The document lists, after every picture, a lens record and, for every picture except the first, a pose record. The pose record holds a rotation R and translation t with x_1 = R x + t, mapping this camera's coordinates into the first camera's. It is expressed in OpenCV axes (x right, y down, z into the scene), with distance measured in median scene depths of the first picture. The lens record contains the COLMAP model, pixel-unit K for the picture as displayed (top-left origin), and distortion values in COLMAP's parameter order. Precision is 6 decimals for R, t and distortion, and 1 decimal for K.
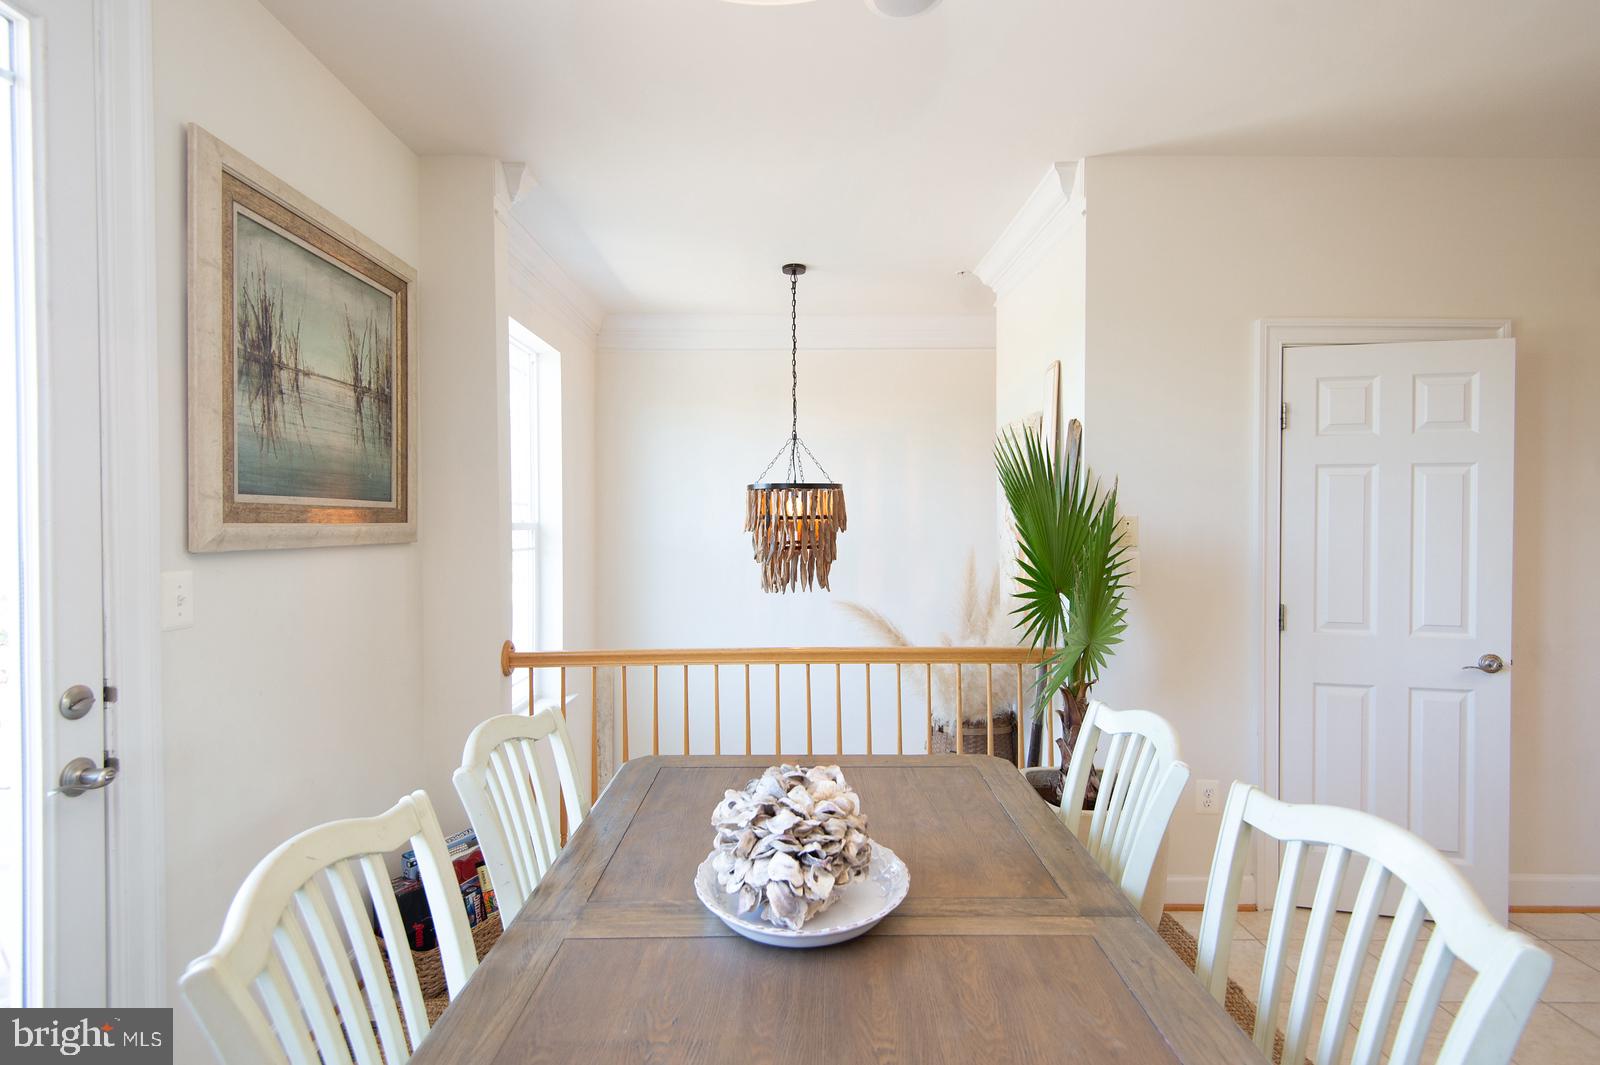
lens RADIAL K [[728.1, 0, 800.0], [0, 728.1, 532.5], [0, 0, 1]] dist [0.035534, -0.018437]
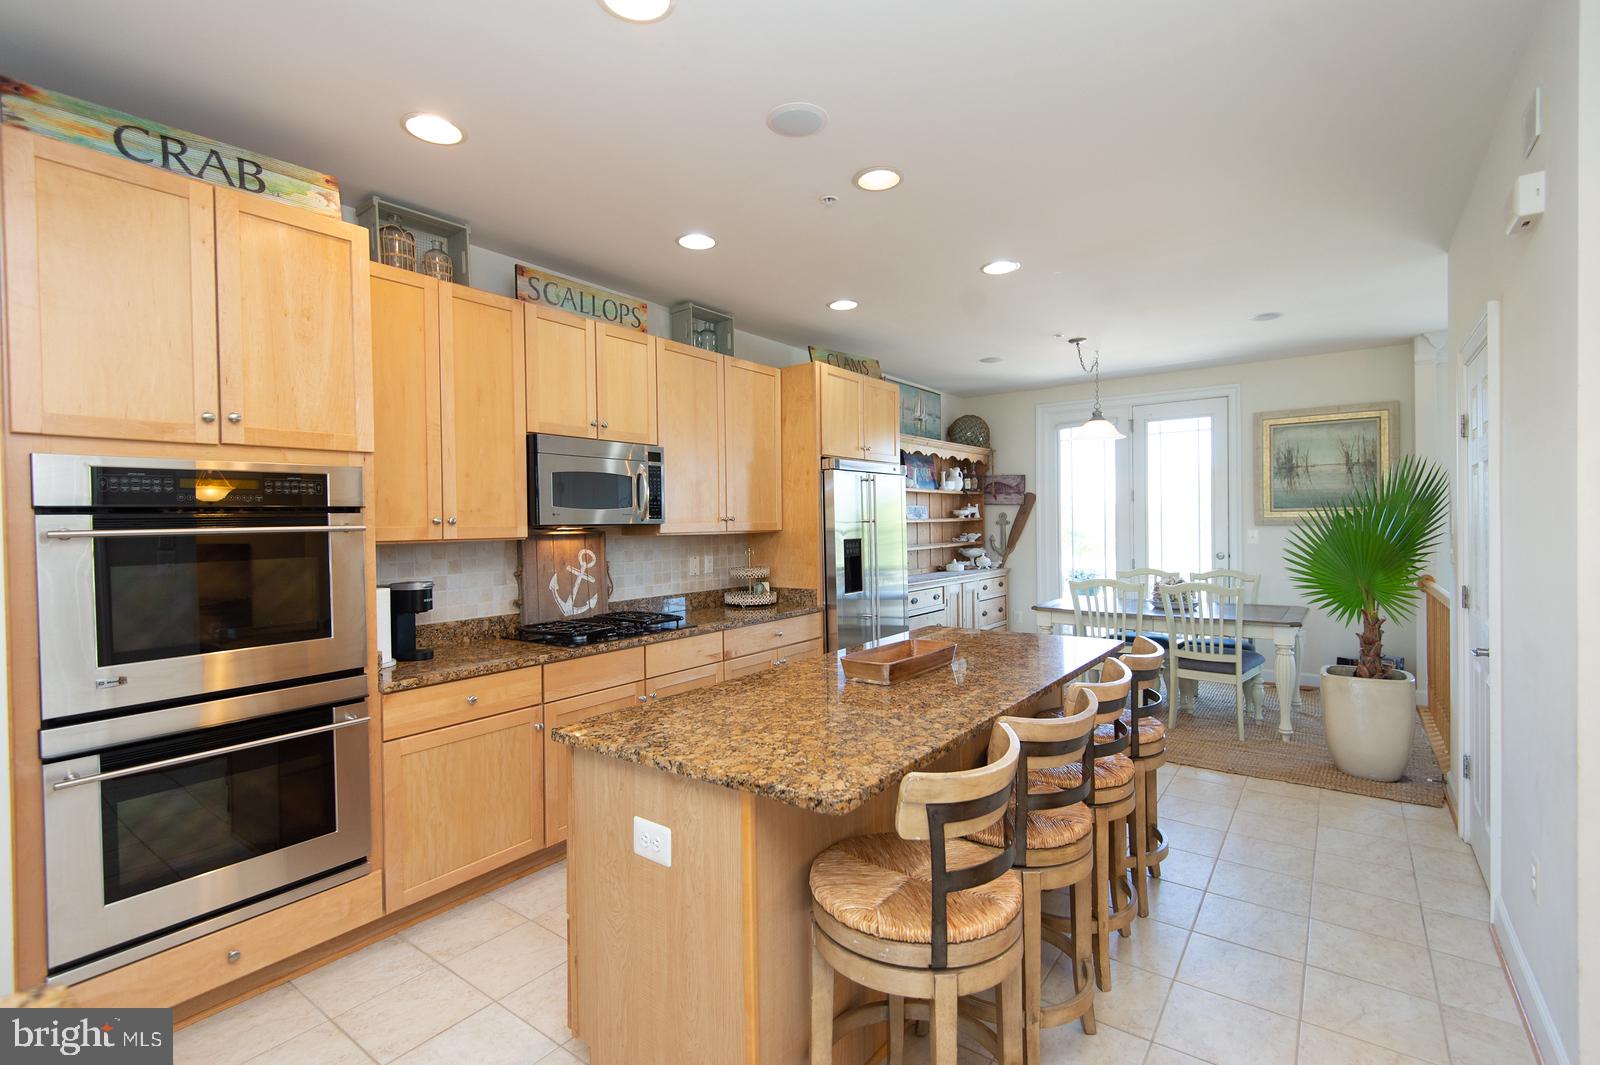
lens RADIAL K [[728.1, 0, 800.0], [0, 728.1, 532.5], [0, 0, 1]] dist [0.035534, -0.018437]
pose [[-0.598970, 0.020237, -0.800516, 2.194398], [0.001356, 0.999705, 0.024257, -0.017618], [0.800770, 0.013444, -0.598821, 0.842732]]
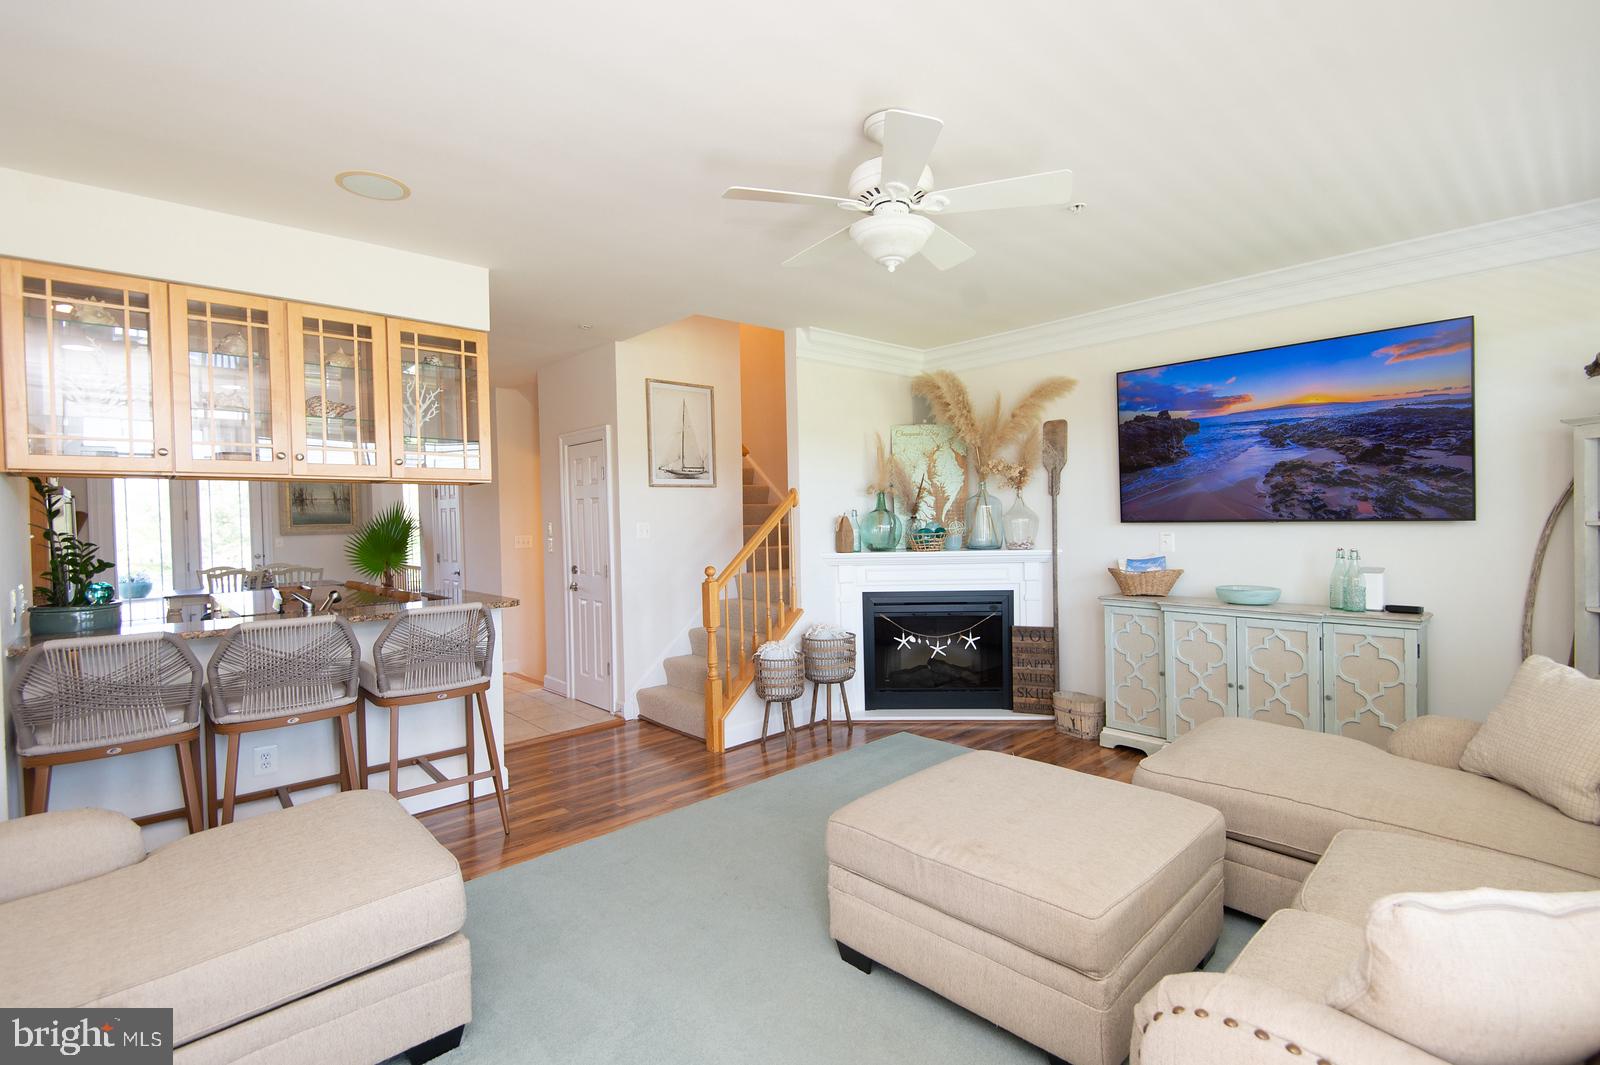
lens RADIAL K [[728.1, 0, 800.0], [0, 728.1, 532.5], [0, 0, 1]] dist [0.035534, -0.018437]
pose [[0.676251, 0.000934, -0.736671, 3.919105], [0.010312, 0.999889, 0.010734, -0.010074], [0.736599, -0.014855, 0.676166, 0.028569]]
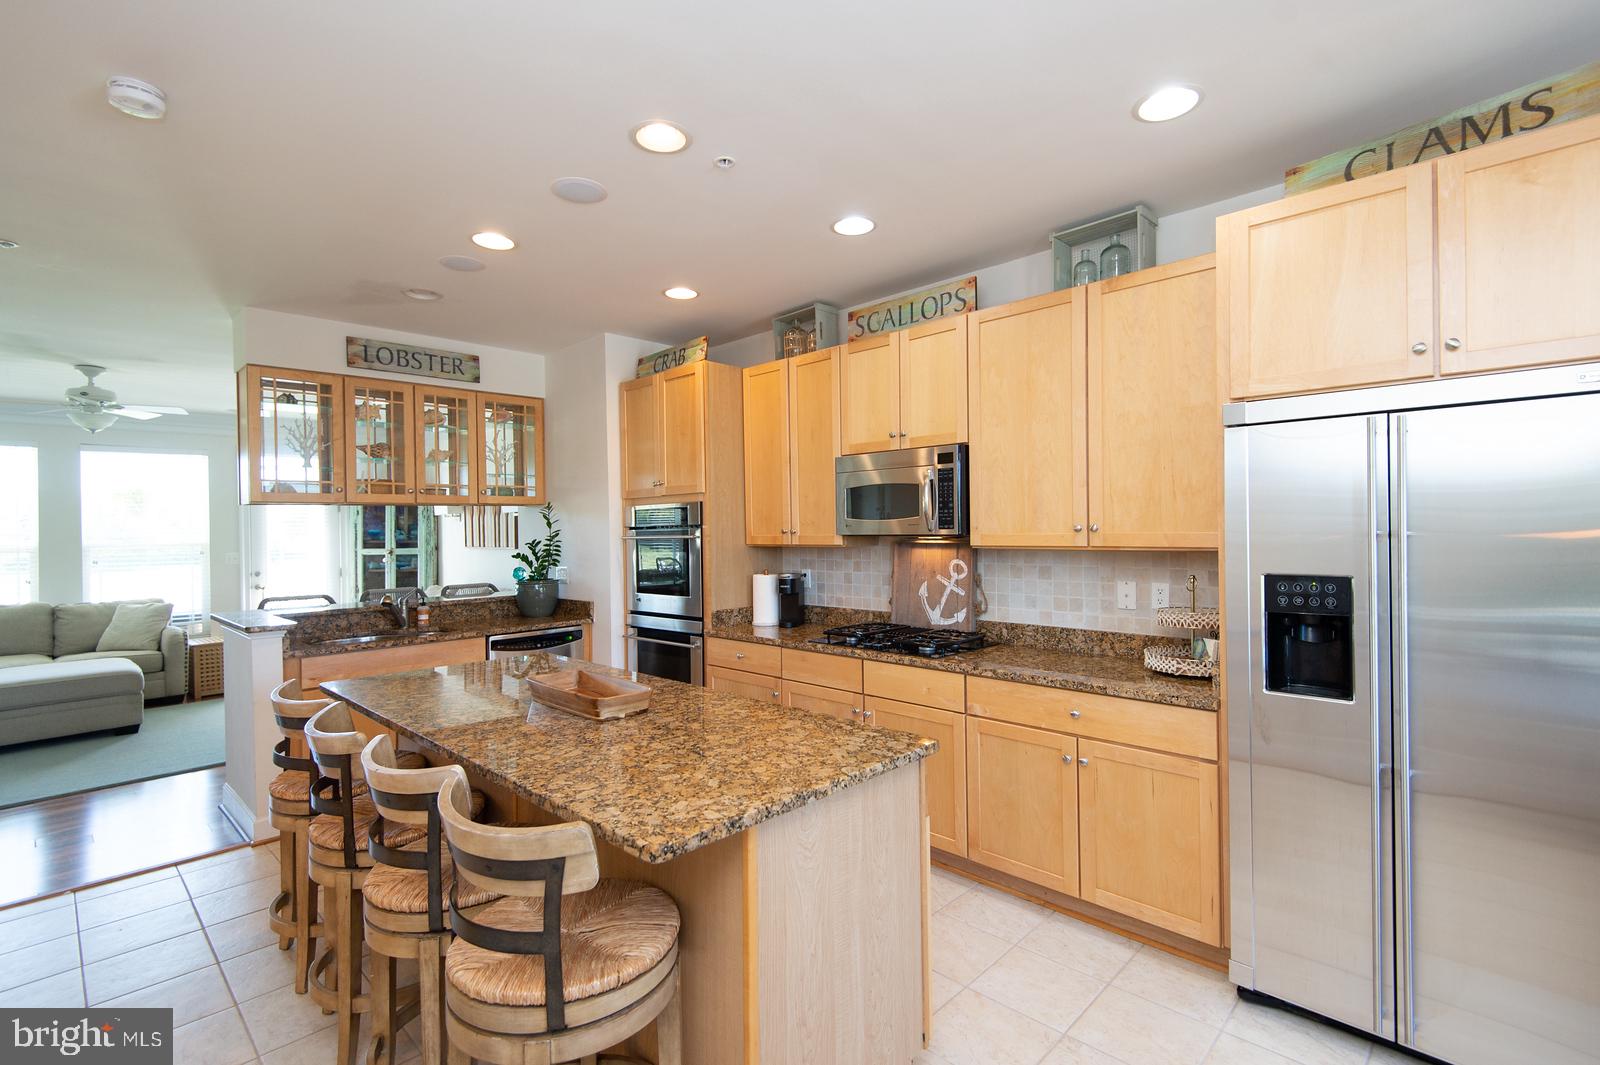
lens RADIAL K [[728.1, 0, 800.0], [0, 728.1, 532.5], [0, 0, 1]] dist [0.035534, -0.018437]
pose [[-0.714713, 0.007787, 0.699375, 0.580058], [0.024540, 0.999602, 0.013948, -0.027139], [-0.698987, 0.027131, -0.714619, 0.827620]]
